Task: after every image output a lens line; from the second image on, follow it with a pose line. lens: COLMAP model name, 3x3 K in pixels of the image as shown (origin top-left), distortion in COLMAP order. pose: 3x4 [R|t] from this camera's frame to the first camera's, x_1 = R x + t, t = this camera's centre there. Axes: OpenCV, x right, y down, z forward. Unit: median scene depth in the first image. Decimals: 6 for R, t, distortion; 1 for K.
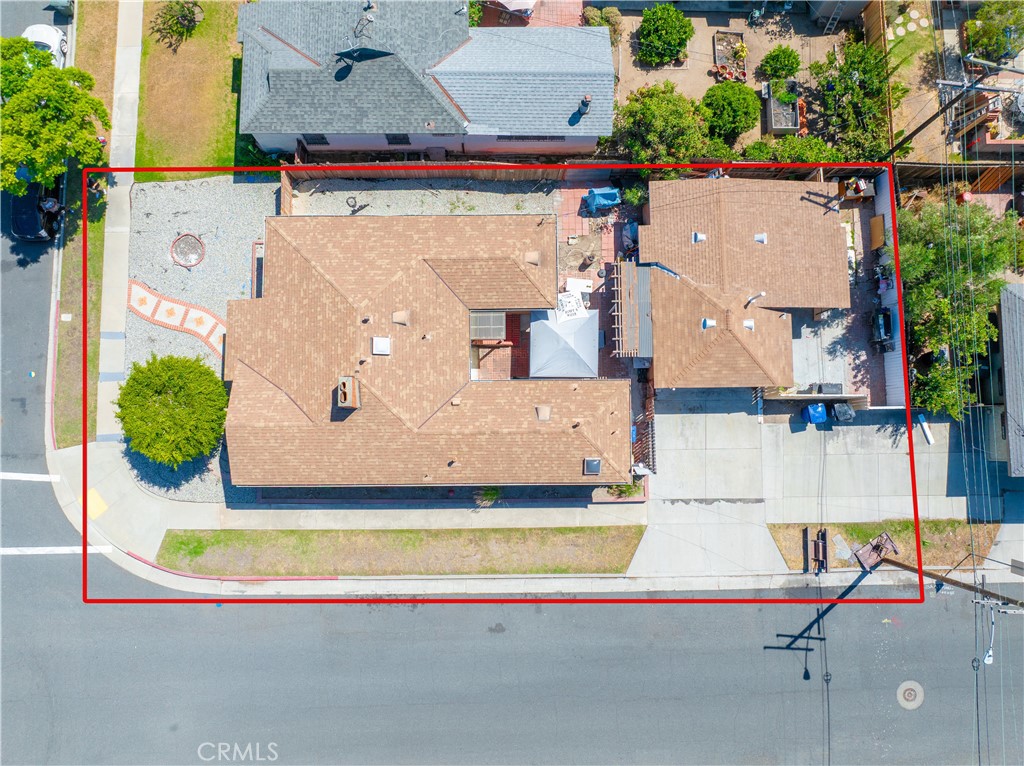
lens RADIAL K [[721.3, 0, 512.0], [0, 721.3, 383.0], [0, 0, 1]] dist [-0.042180, 0.008781]
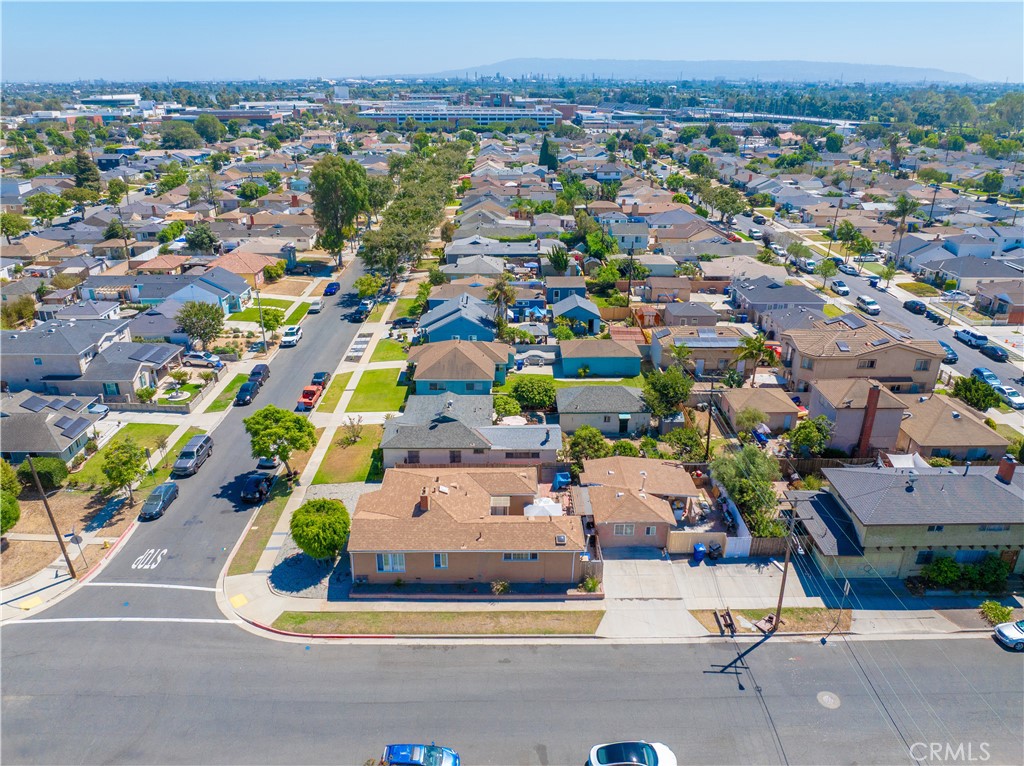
lens RADIAL K [[721.3, 0, 512.0], [0, 721.3, 383.0], [0, 0, 1]] dist [-0.042180, 0.008781]
pose [[0.999795, -0.019843, -0.003975, 0.008985], [0.005902, 0.473811, -0.880607, 1.288664], [0.019357, 0.880403, 0.473831, -0.119928]]
